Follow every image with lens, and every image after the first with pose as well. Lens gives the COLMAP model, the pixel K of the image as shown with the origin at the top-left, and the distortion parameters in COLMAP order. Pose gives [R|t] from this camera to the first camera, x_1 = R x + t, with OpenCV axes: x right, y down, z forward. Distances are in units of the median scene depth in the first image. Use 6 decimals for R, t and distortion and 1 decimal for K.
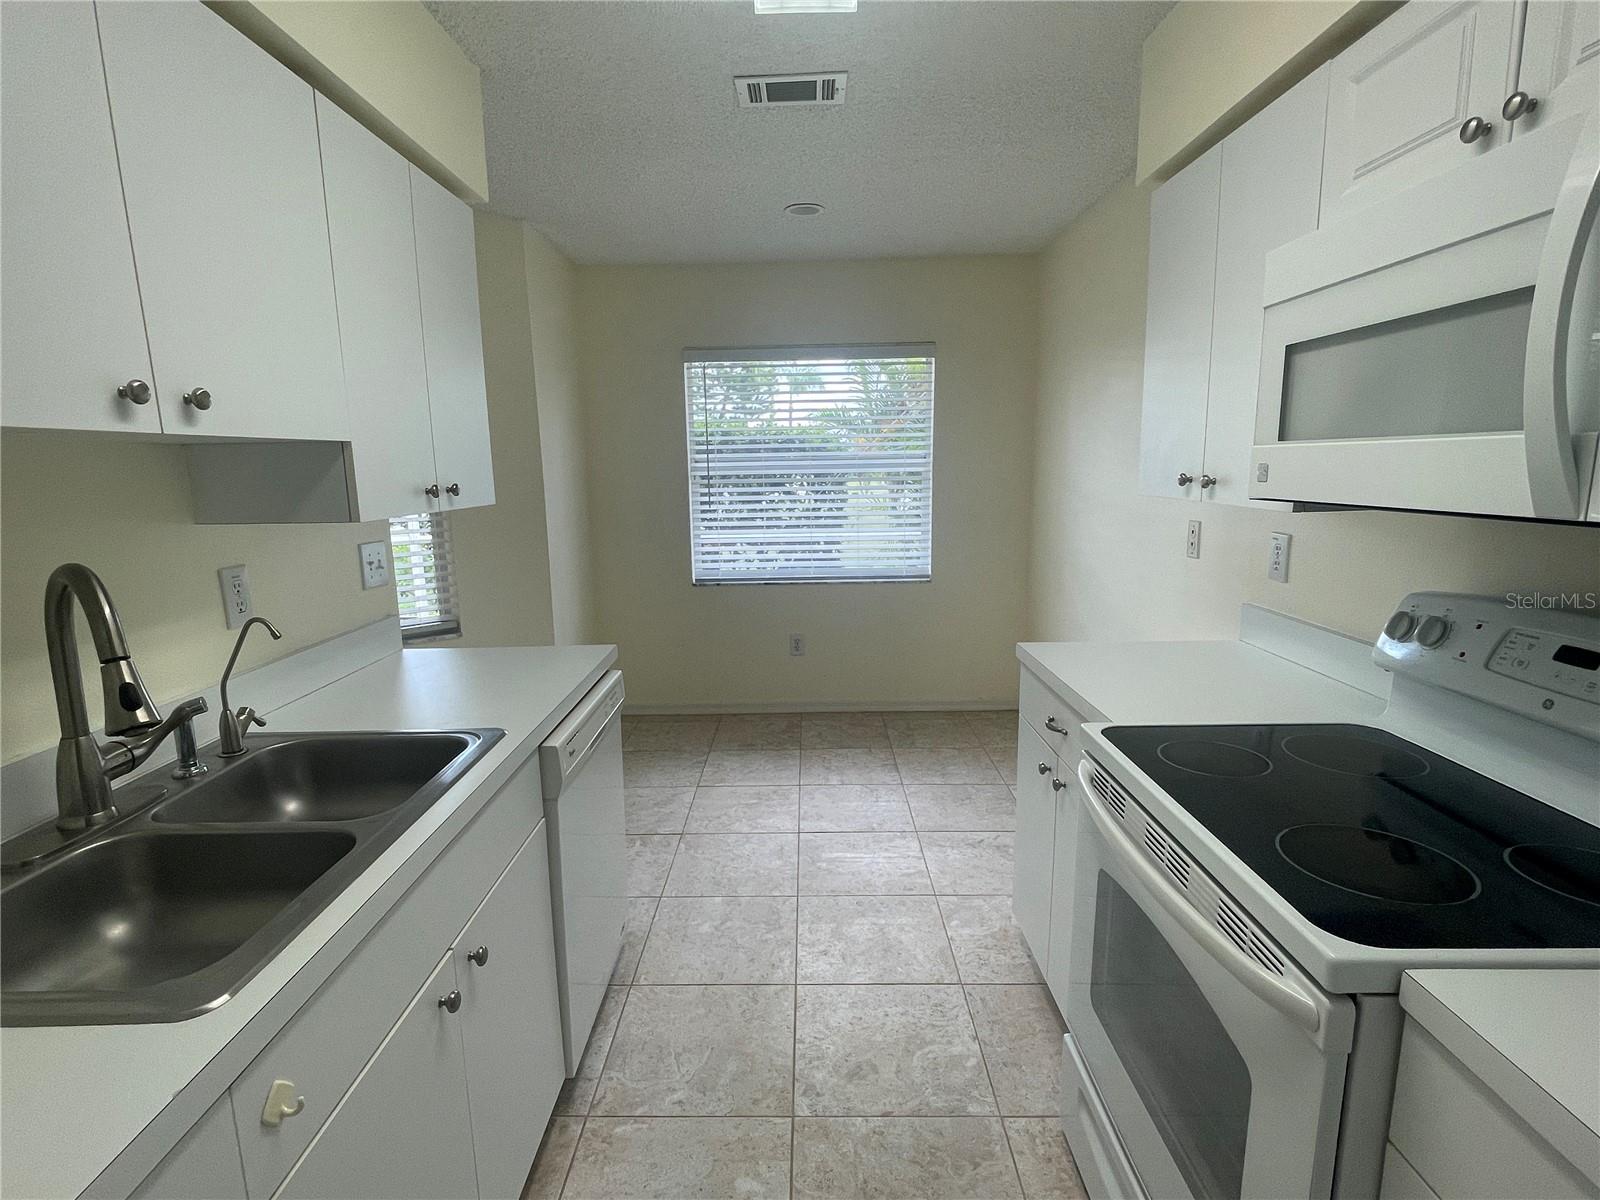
lens RADIAL K [[789.5, 0, 784.3], [0, 789.5, 603.3], [0, 0, 1]] dist [-0.004791, -0.000300]
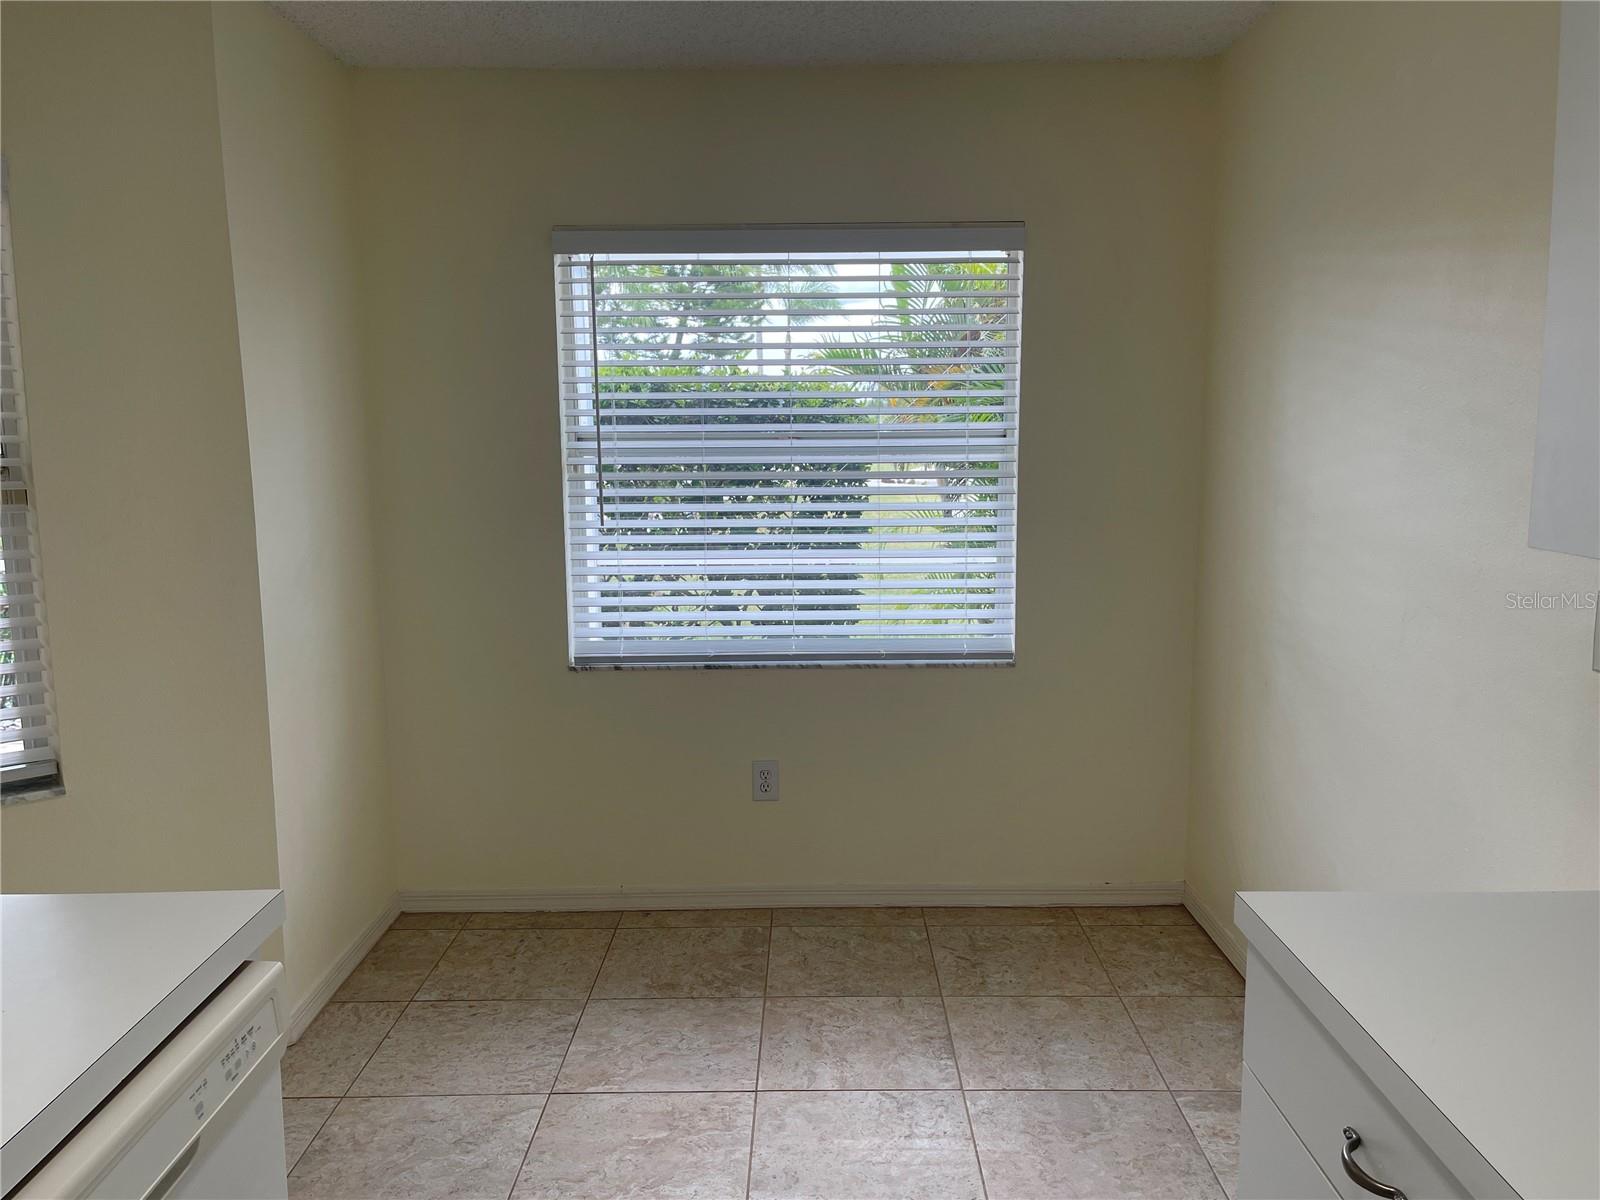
lens RADIAL K [[1224.0, 0, 802.1], [0, 1224.0, 592.7], [0, 0, 1]] dist [0.044538, -0.016733]
pose [[0.999836, 0.006998, 0.016675, 0.026681], [-0.006302, 0.999122, -0.041414, -0.041200], [-0.016951, 0.041302, 0.999003, 0.168307]]
